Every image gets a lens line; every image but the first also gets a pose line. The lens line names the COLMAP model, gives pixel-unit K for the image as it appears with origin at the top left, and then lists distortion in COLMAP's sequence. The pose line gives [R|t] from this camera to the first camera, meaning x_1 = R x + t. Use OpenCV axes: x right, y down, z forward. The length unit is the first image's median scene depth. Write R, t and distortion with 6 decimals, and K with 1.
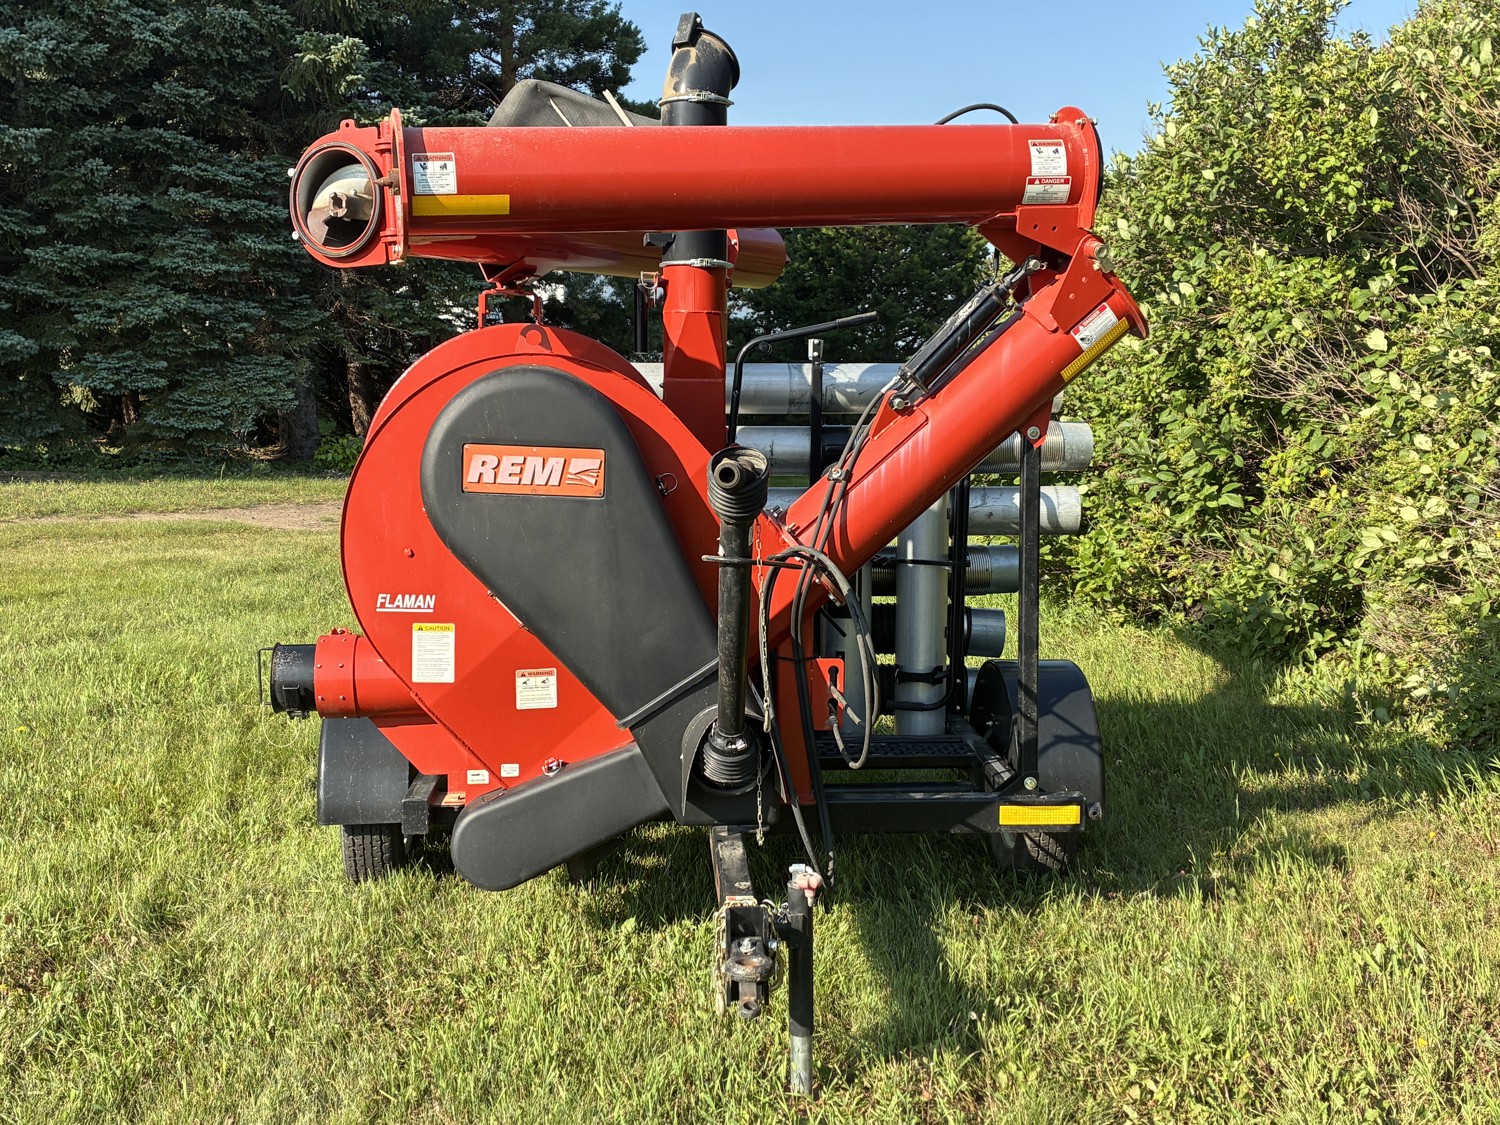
lens RADIAL K [[1646.7, 0, 745.4], [0, 1646.7, 559.4], [0, 0, 1]] dist [0.029601, 0.000000]
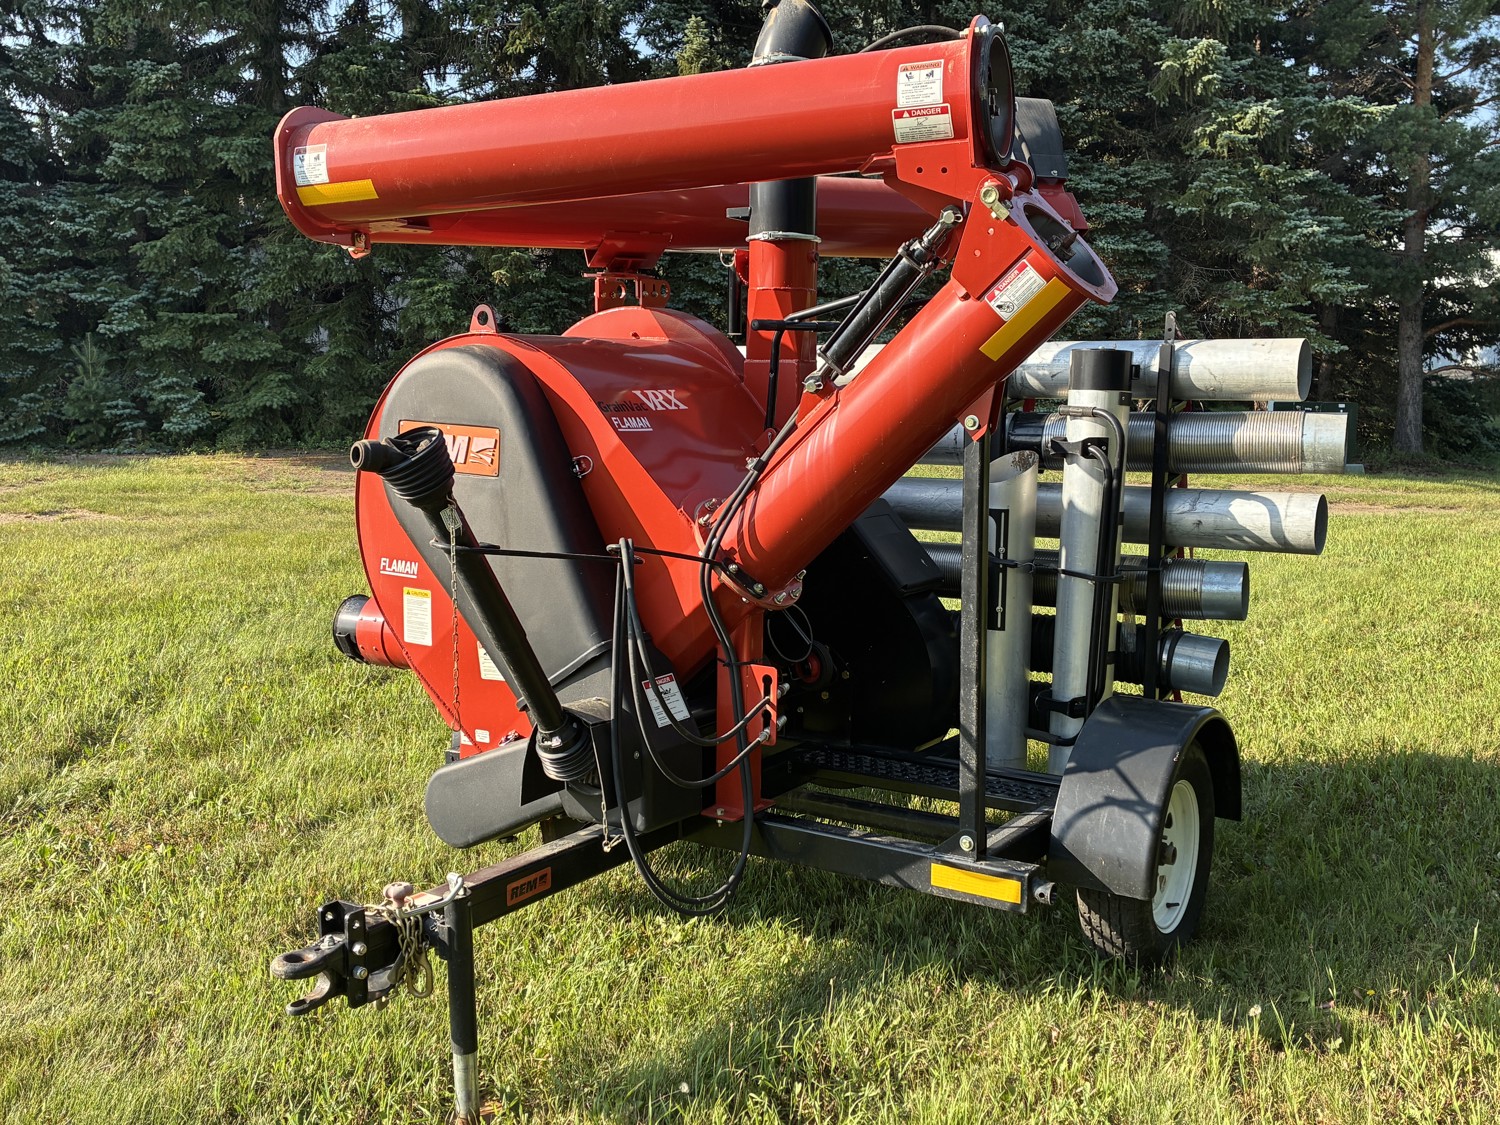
lens RADIAL K [[1492.7, 0, 750.8], [0, 1492.7, 558.3], [0, 0, 1]] dist [0.026679, 0.000000]
pose [[0.800920, 0.073739, -0.594213, 0.546020], [-0.064287, 0.997241, 0.037103, -0.030204], [0.595310, 0.008484, 0.803451, 0.341602]]
